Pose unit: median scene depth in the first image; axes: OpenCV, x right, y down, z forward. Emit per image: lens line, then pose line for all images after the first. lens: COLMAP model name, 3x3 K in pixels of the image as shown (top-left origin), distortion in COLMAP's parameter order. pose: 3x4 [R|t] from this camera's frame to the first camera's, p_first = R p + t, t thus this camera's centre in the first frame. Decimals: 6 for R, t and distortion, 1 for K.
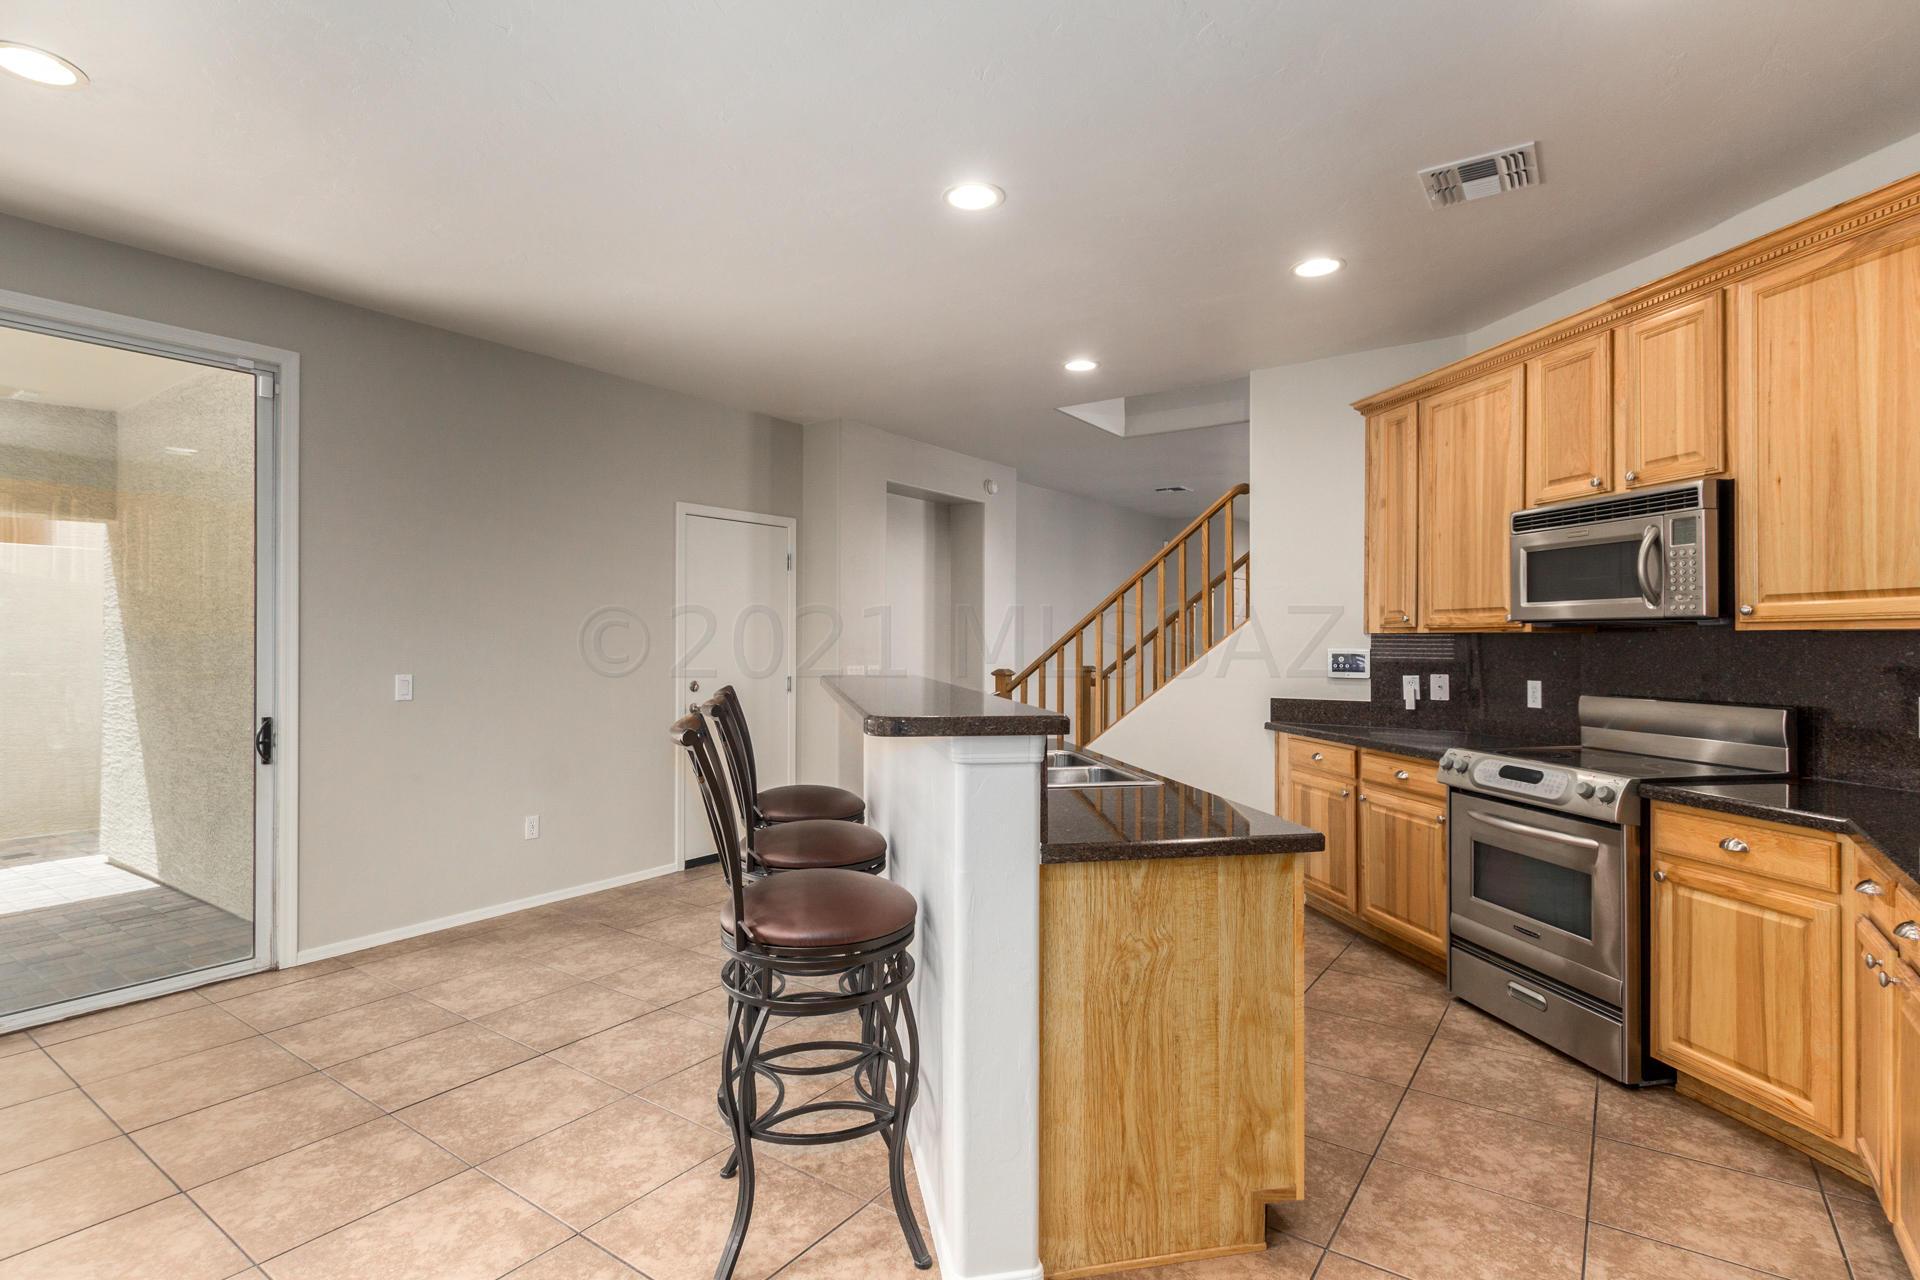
lens RADIAL K [[911.9, 0, 962.5], [0, 911.9, 635.4], [0, 0, 1]] dist [0.007530, -0.001213]
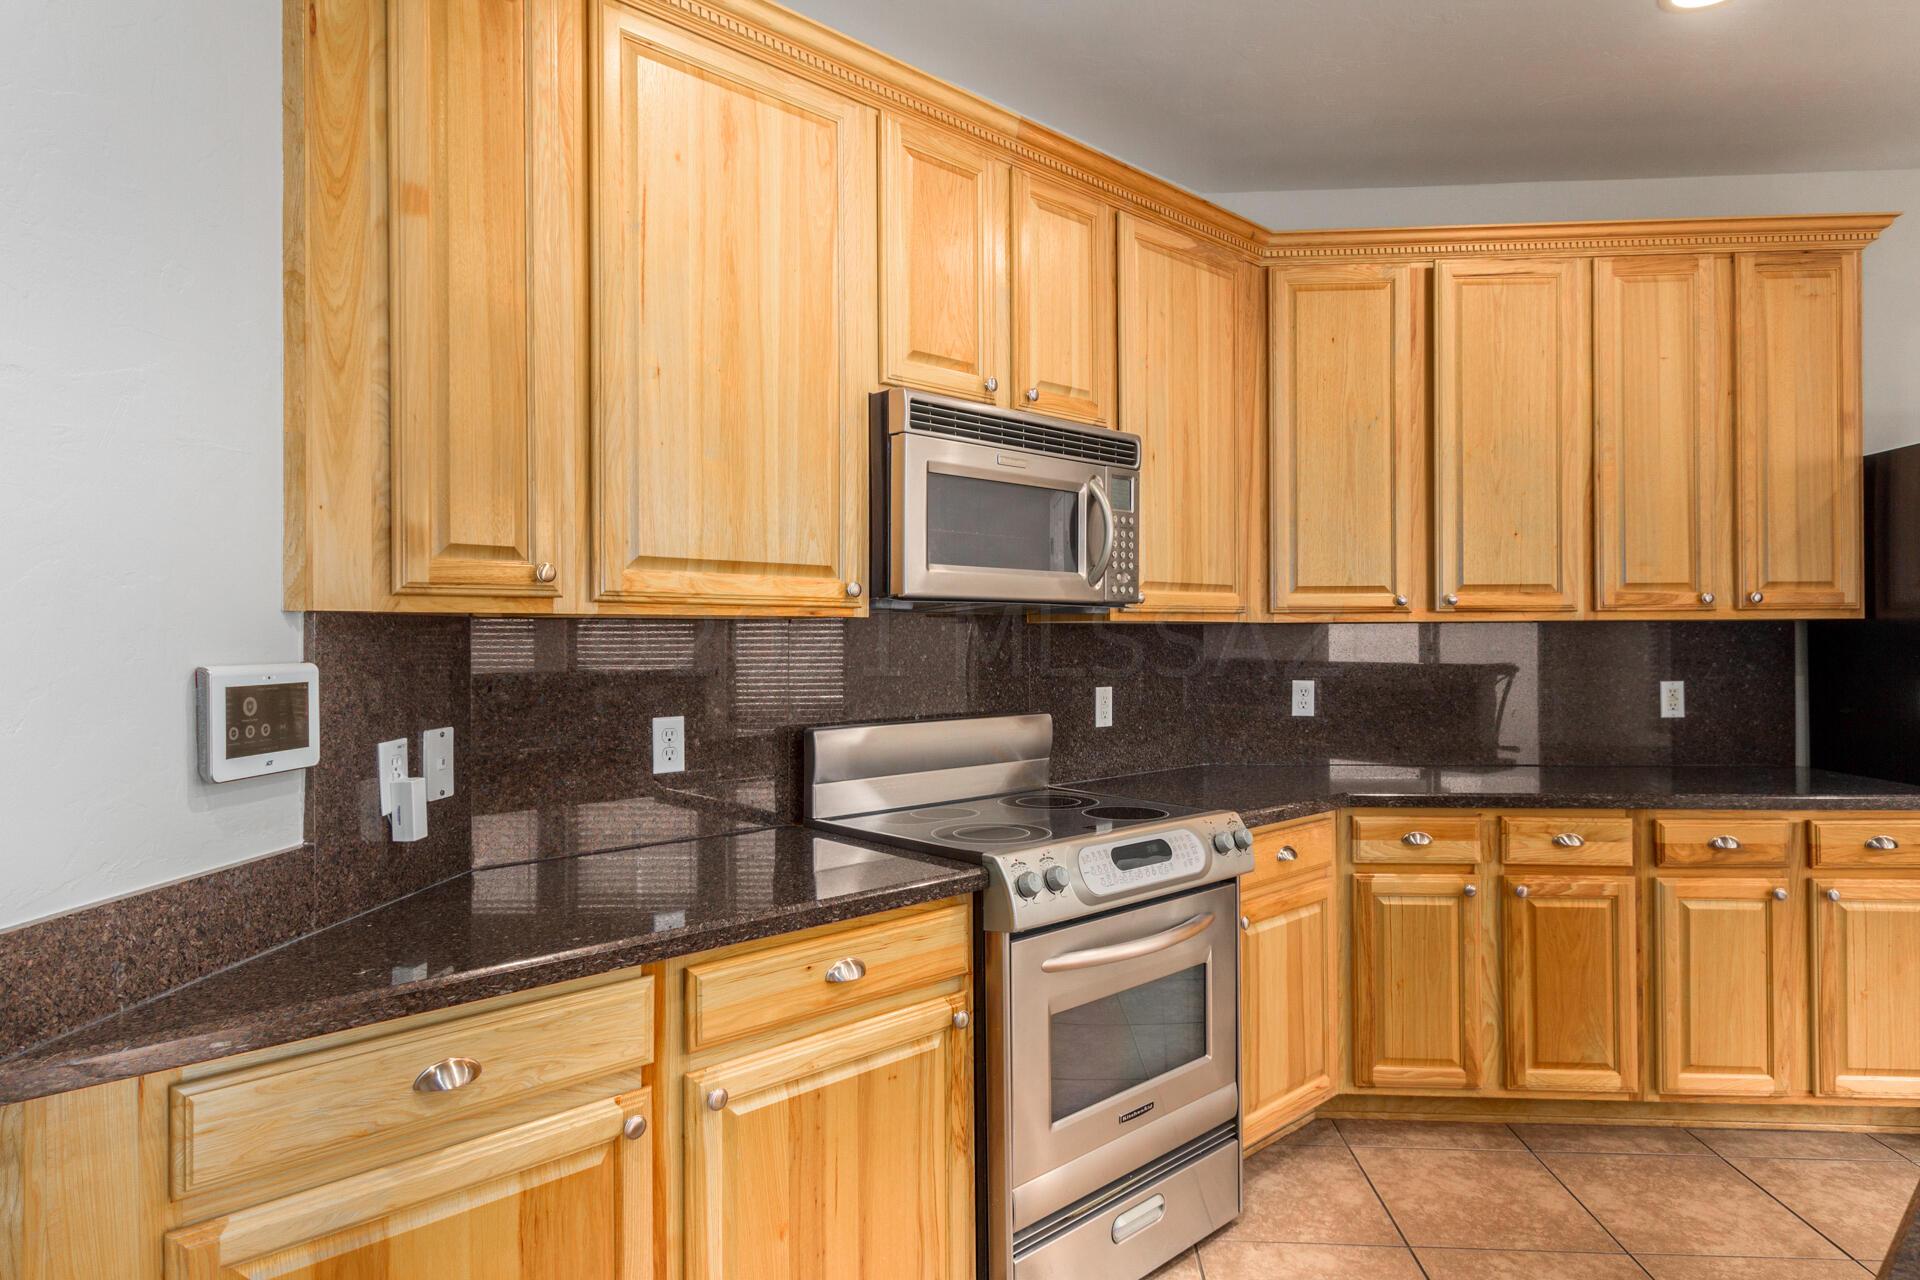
lens RADIAL K [[1087.5, 0, 970.0], [0, 1087.5, 633.7], [0, 0, 1]] dist [0.015443, -0.004544]
pose [[-0.525972, 0.004893, 0.850488, 0.047902], [0.001056, 0.999986, -0.005101, 0.008595], [-0.850501, -0.001785, -0.525970, 1.217232]]
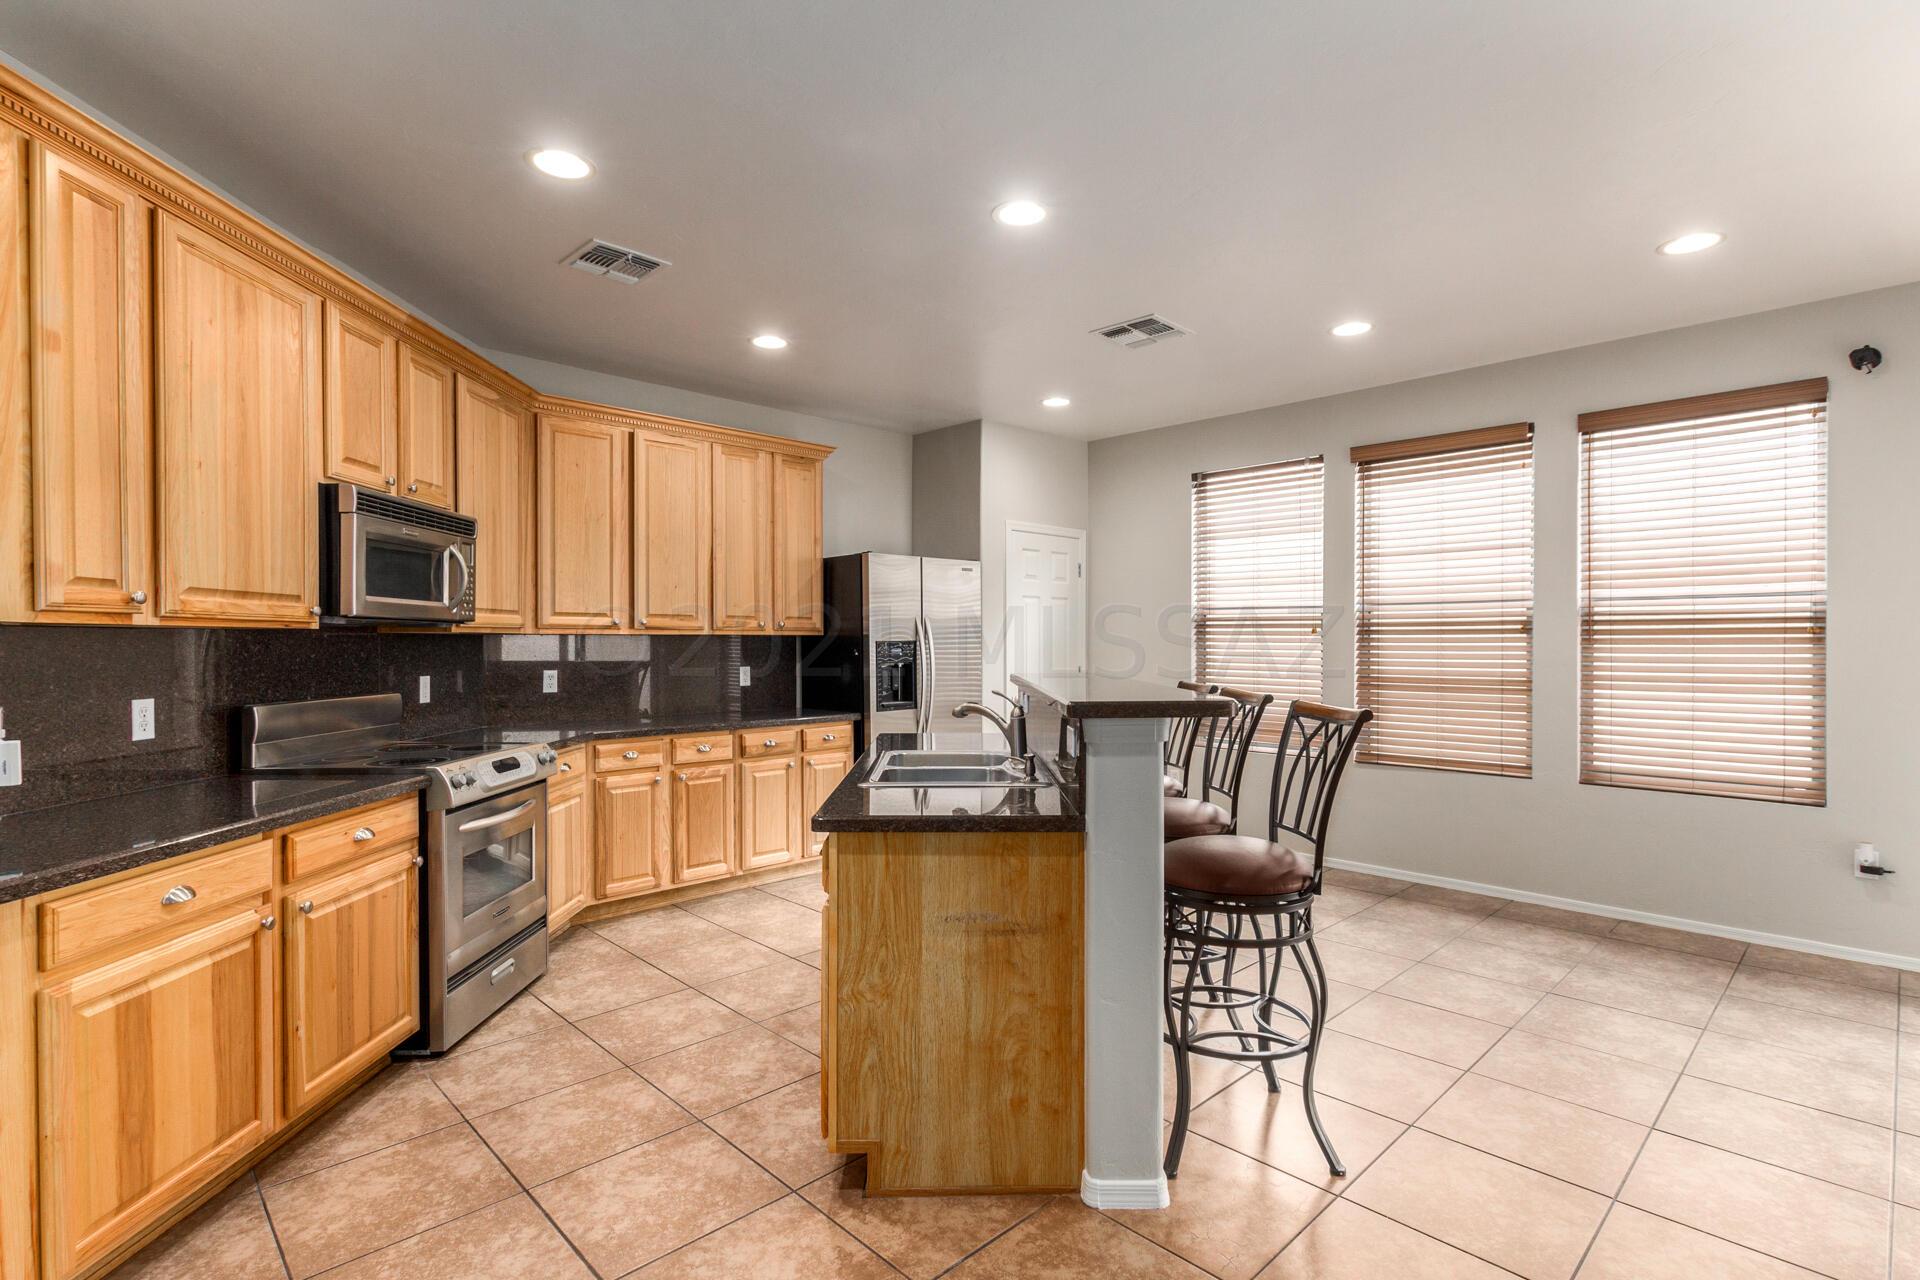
lens RADIAL K [[911.9, 0, 954.5], [0, 911.9, 650.1], [0, 0, 1]] dist [0.007530, -0.001213]
pose [[-0.982308, -0.001590, 0.187267, -0.085641], [-0.000737, 0.999989, 0.004624, 0.010646], [-0.187273, 0.004404, -0.982298, 1.609477]]
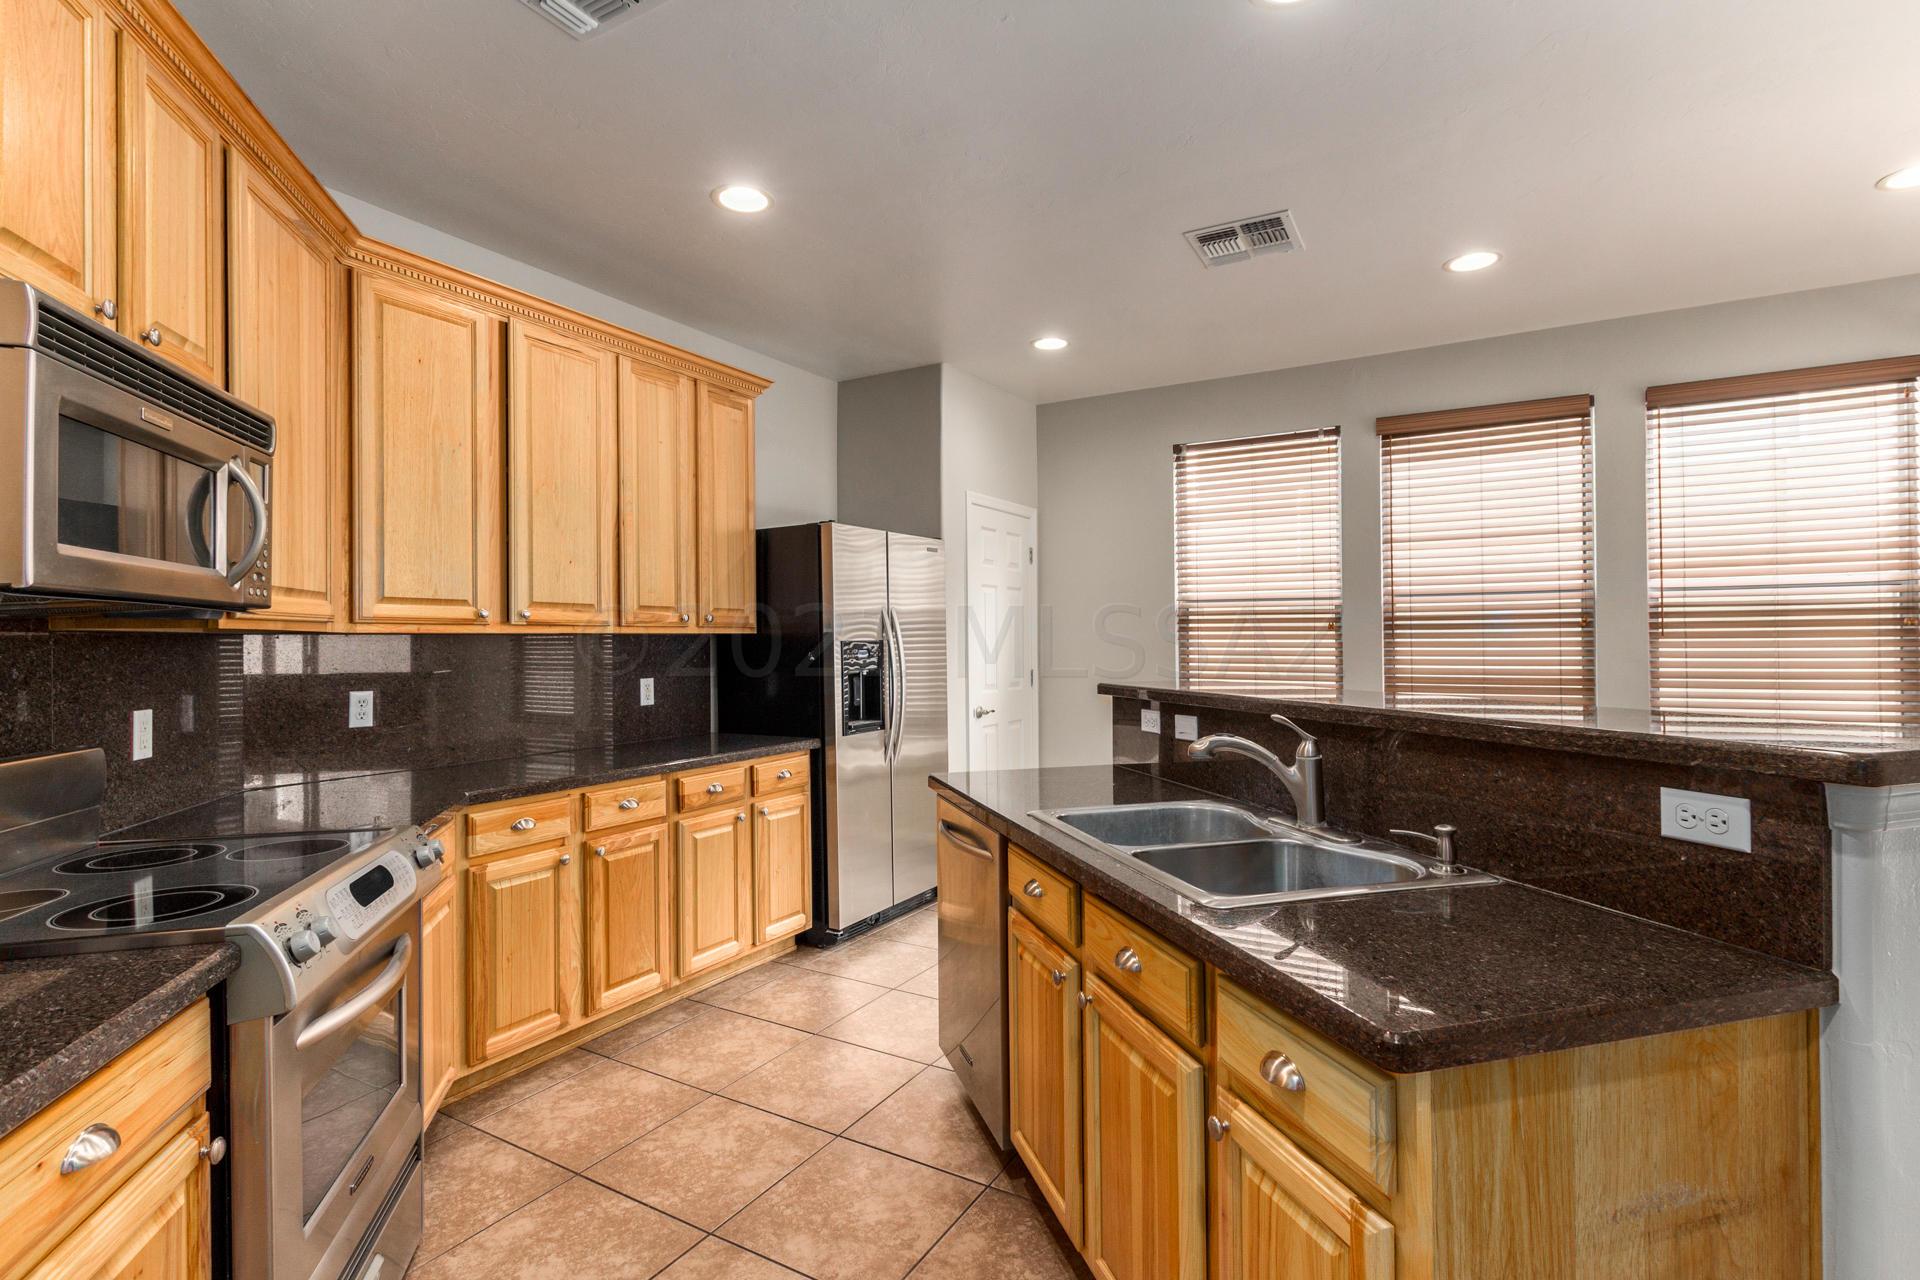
lens RADIAL K [[911.9, 0, 958.0], [0, 911.9, 635.8], [0, 0, 1]] dist [0.007530, -0.001213]
pose [[-0.996638, 0.007449, -0.081589, 0.250768], [0.008292, 0.999916, -0.009991, 0.009150], [0.081508, -0.010634, -0.996616, 1.302356]]
